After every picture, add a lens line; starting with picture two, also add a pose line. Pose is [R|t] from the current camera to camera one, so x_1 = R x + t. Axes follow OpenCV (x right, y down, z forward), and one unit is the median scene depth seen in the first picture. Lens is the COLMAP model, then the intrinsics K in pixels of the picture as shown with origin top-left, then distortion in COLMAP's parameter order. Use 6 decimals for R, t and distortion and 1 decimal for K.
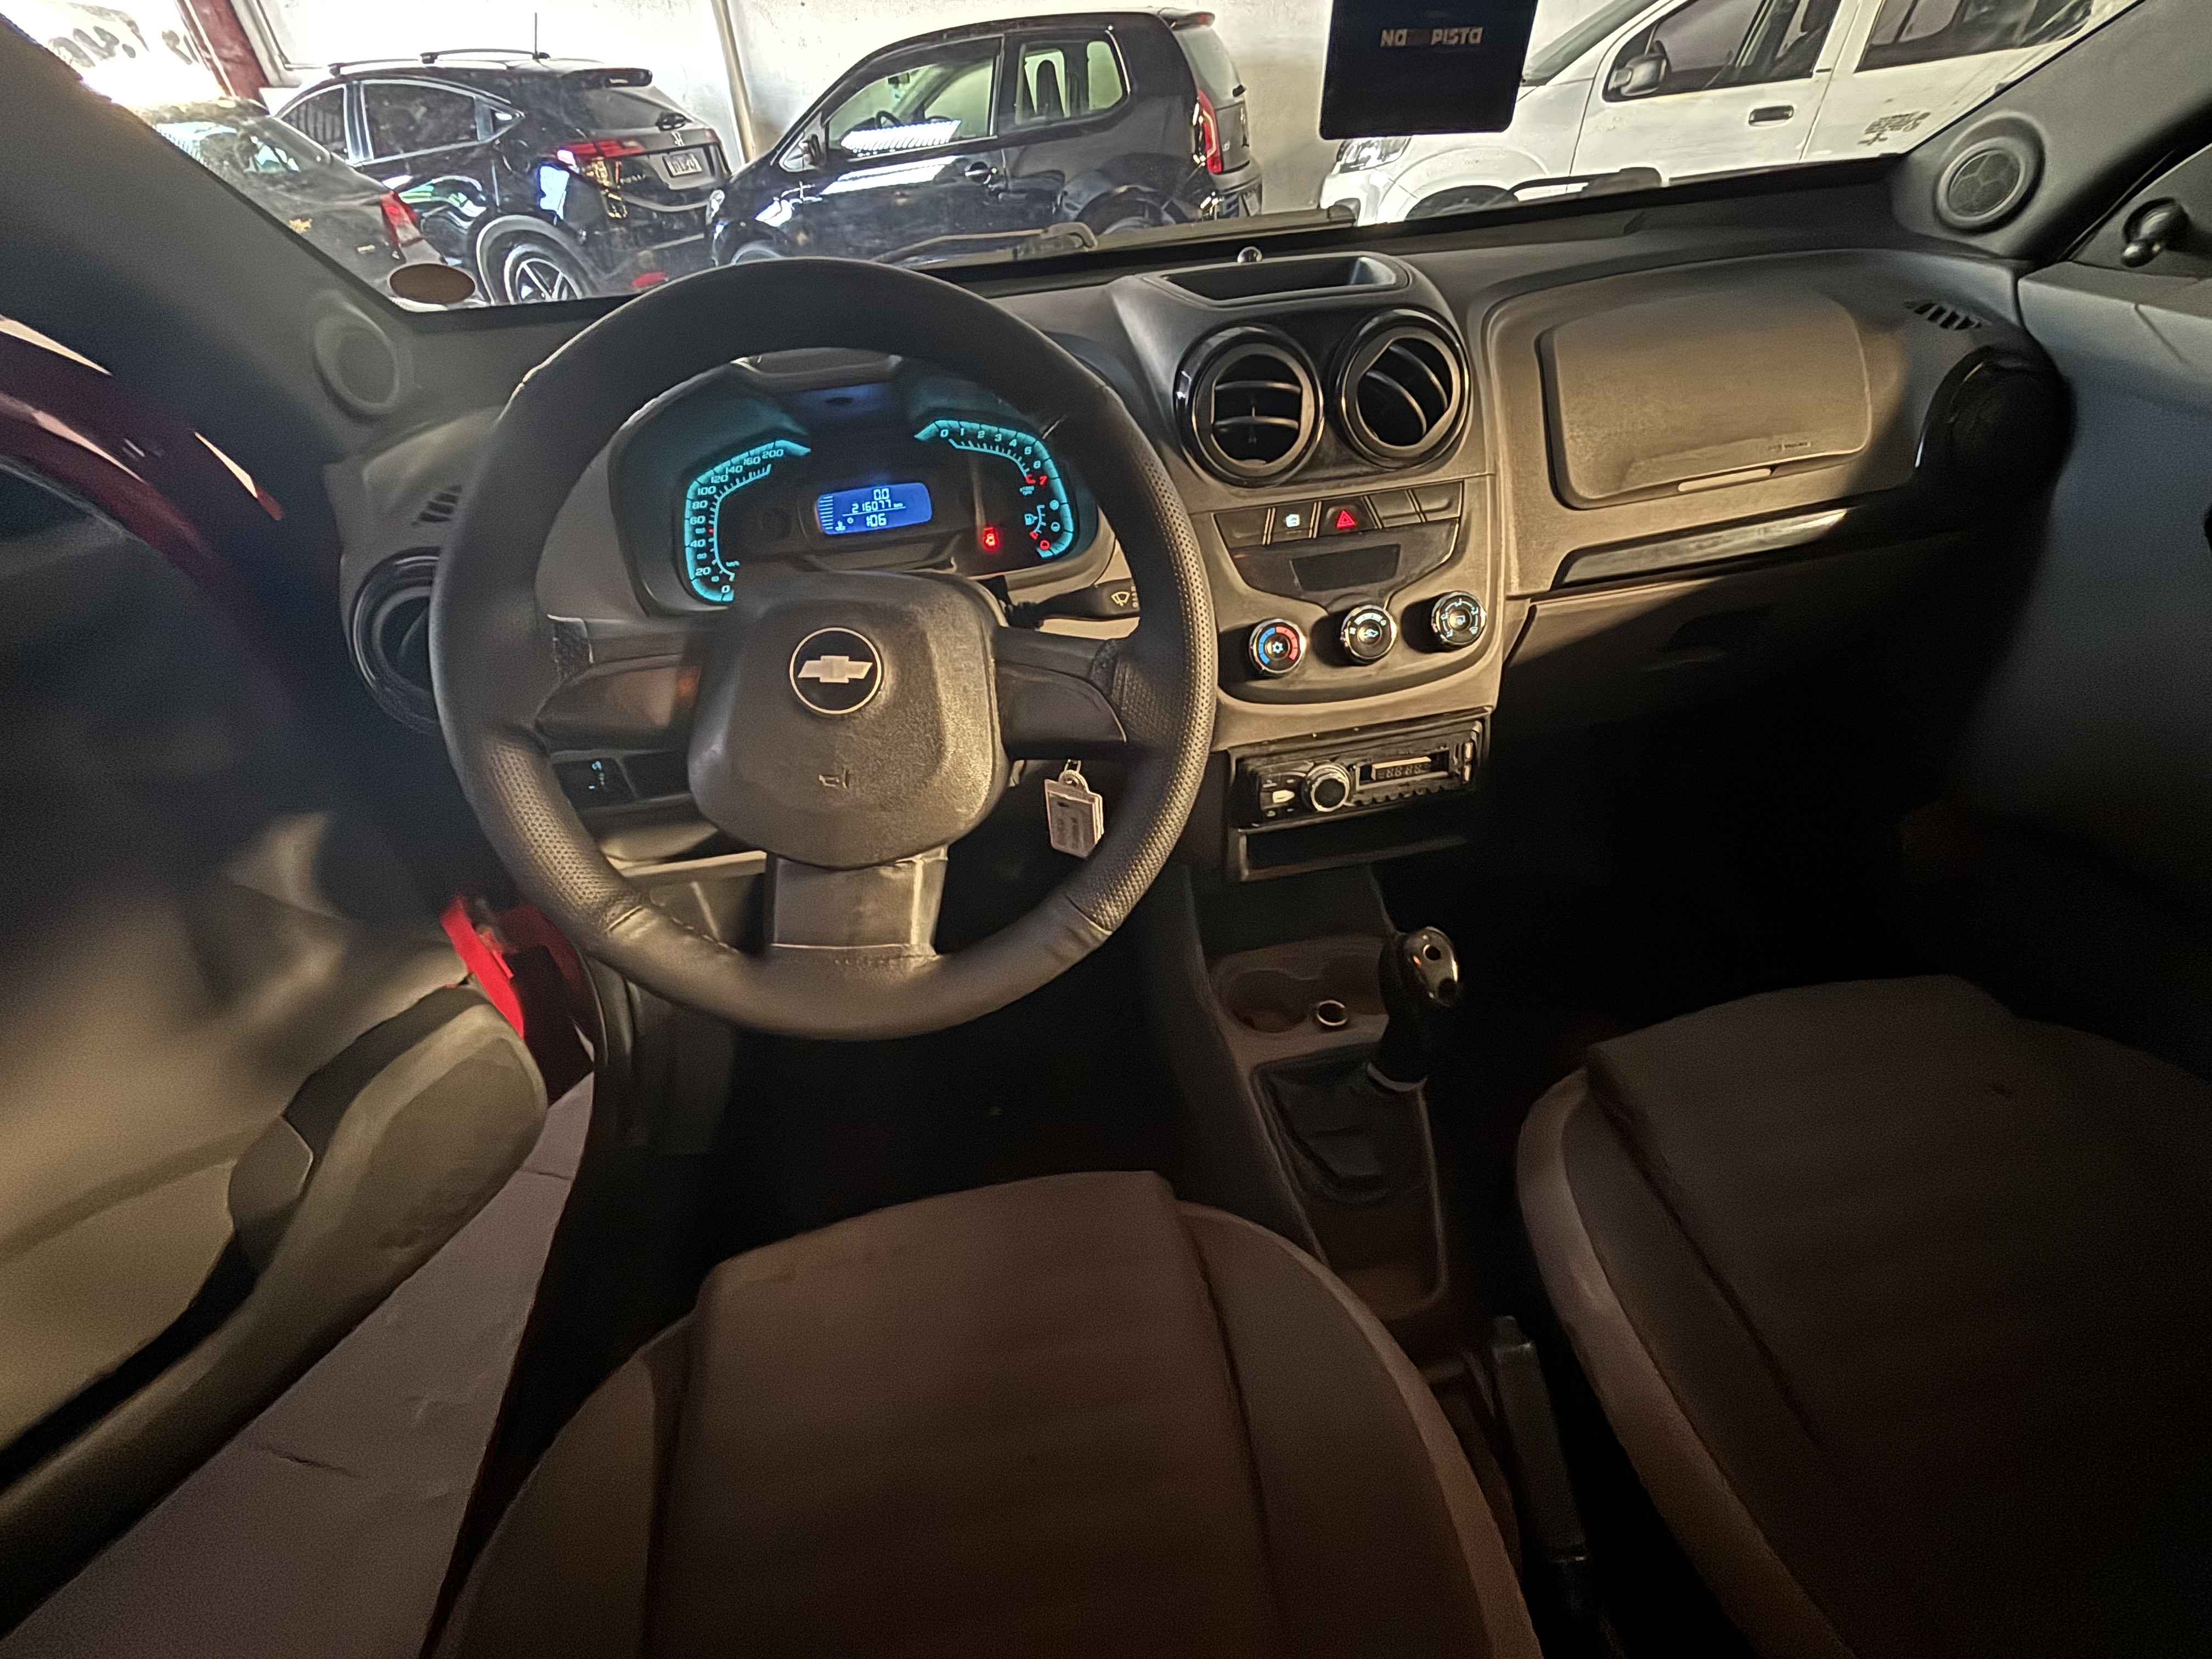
lens RADIAL K [[880.5, 0, 1109.8], [0, 880.5, 834.2], [0, 0, 1]] dist [0.002297, -0.002440]
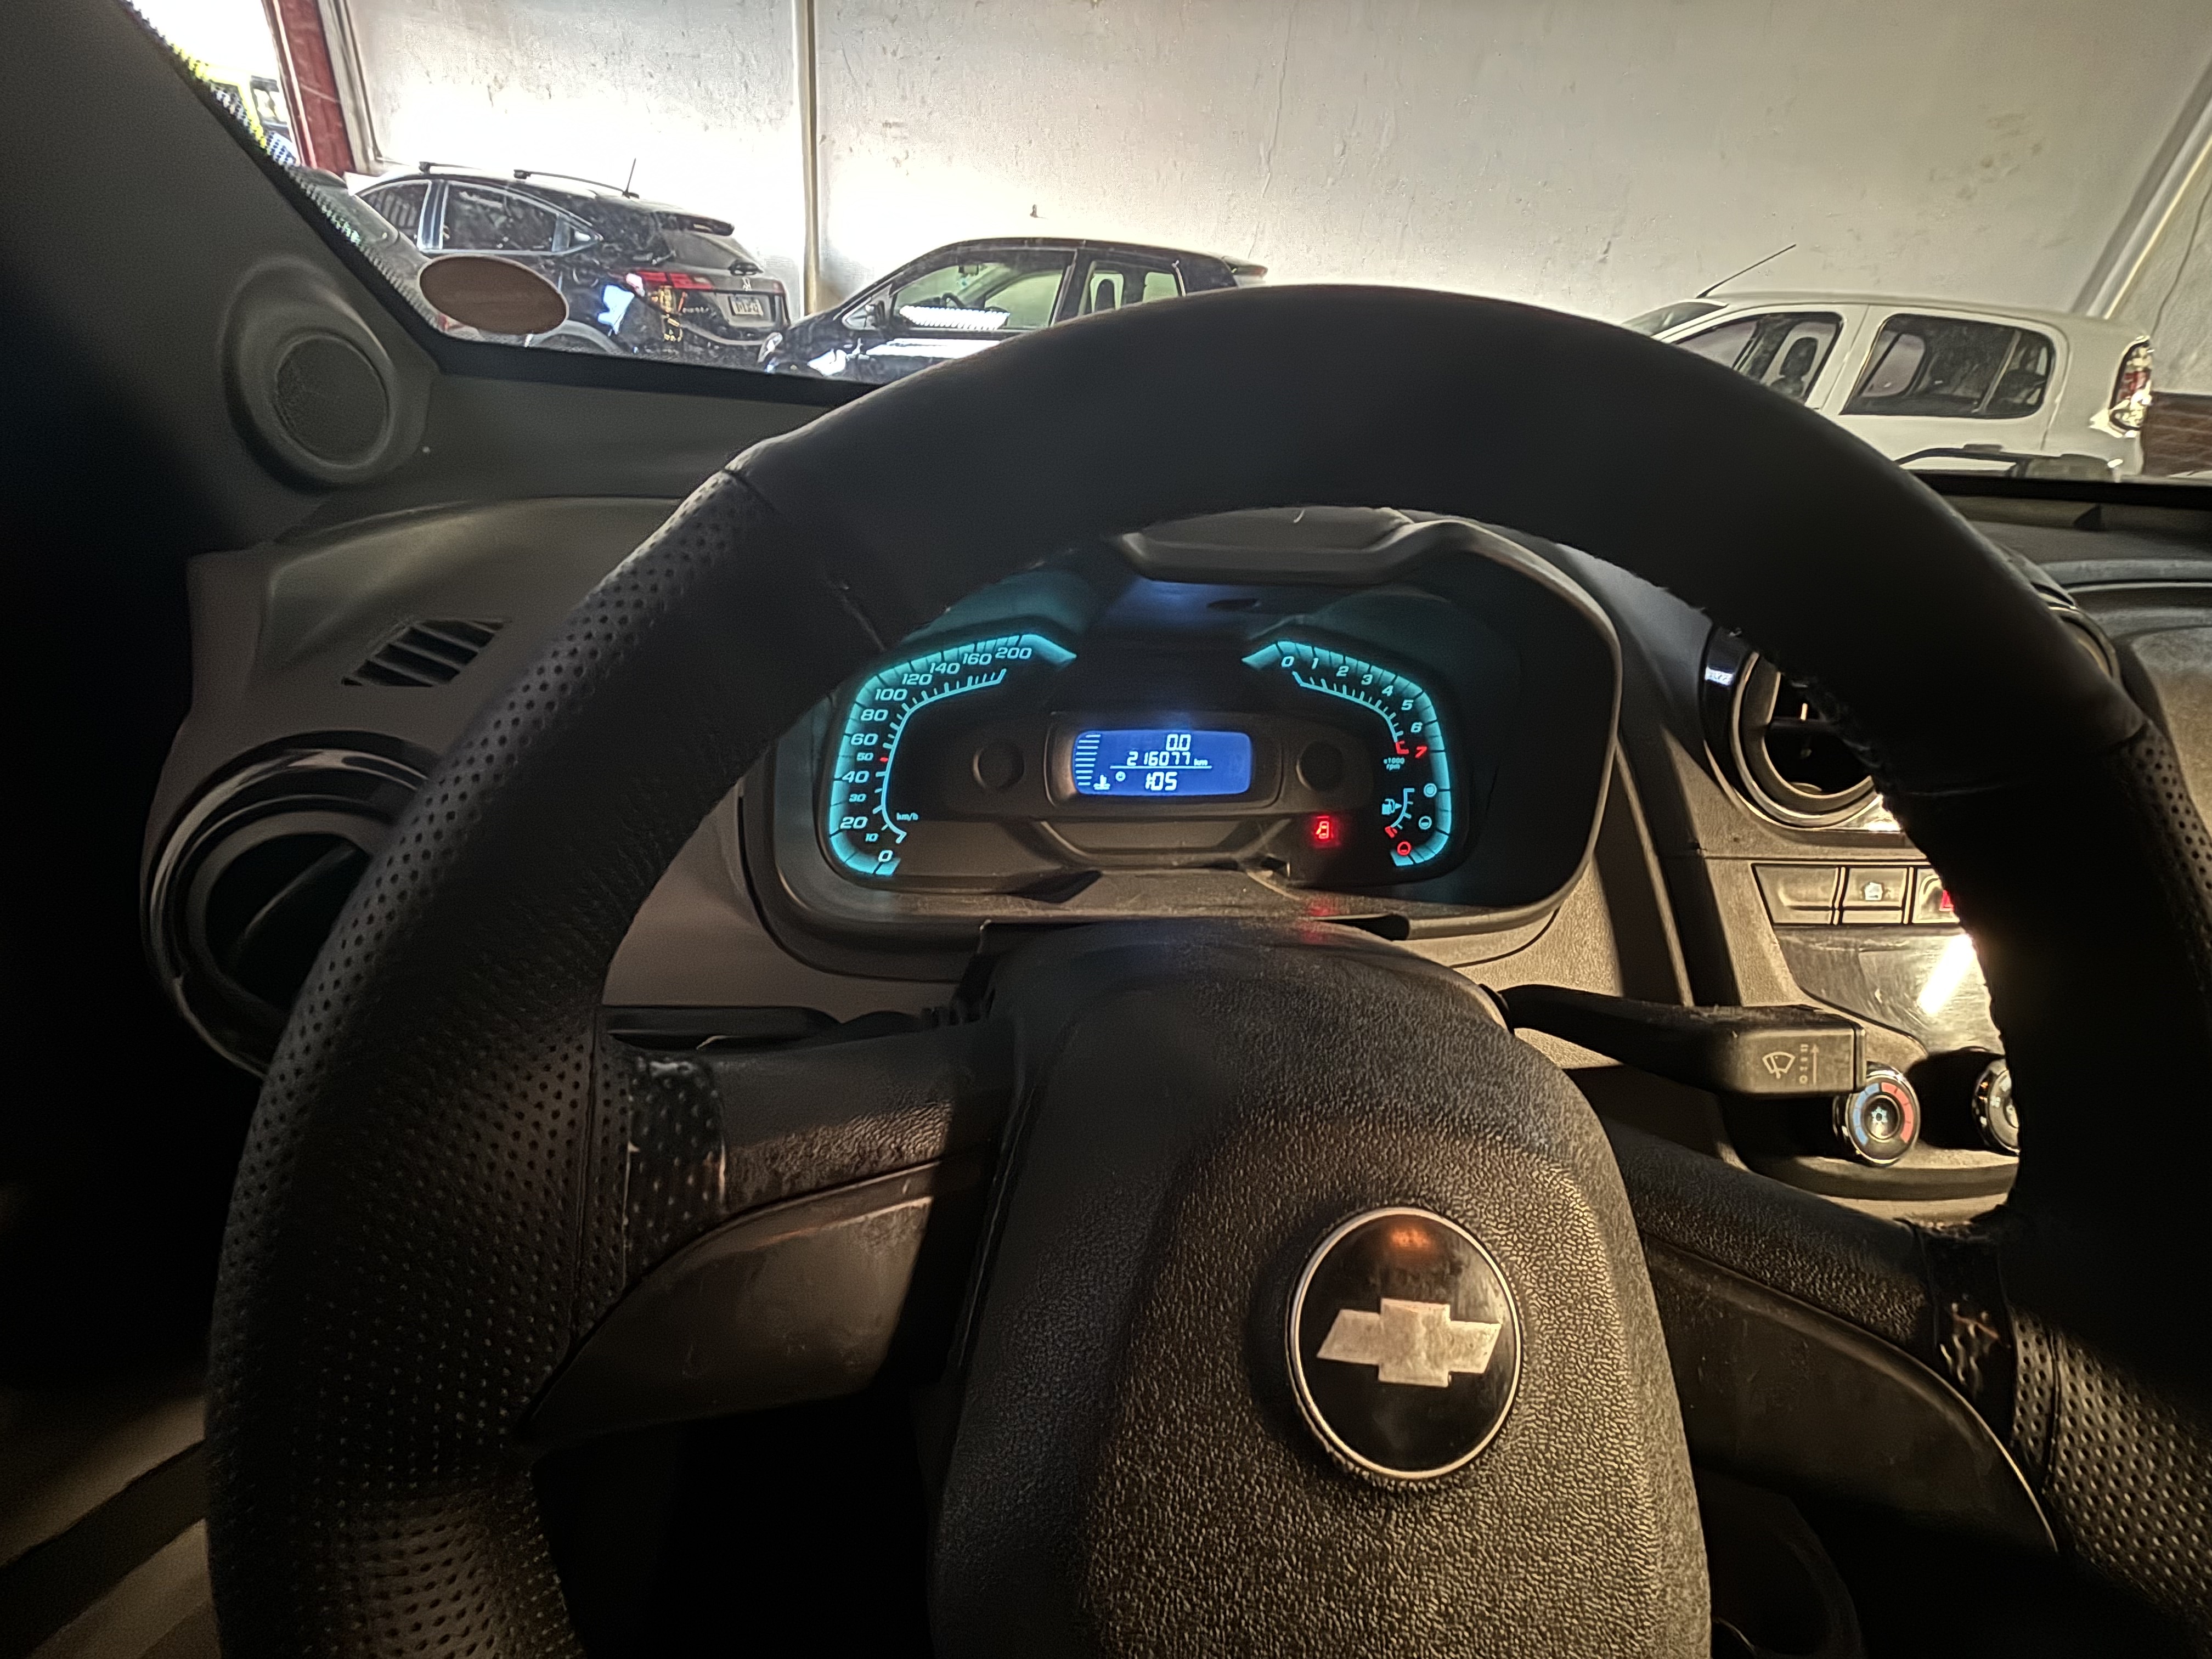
lens RADIAL K [[890.9, 0, 1106.0], [0, 890.9, 829.5], [0, 0, 1]] dist [-0.005187, 0.004253]
pose [[0.989051, 0.138289, 0.051522, -0.316144], [-0.126936, 0.975267, -0.180944, -0.201780], [-0.075270, 0.172423, 0.982143, 0.398414]]
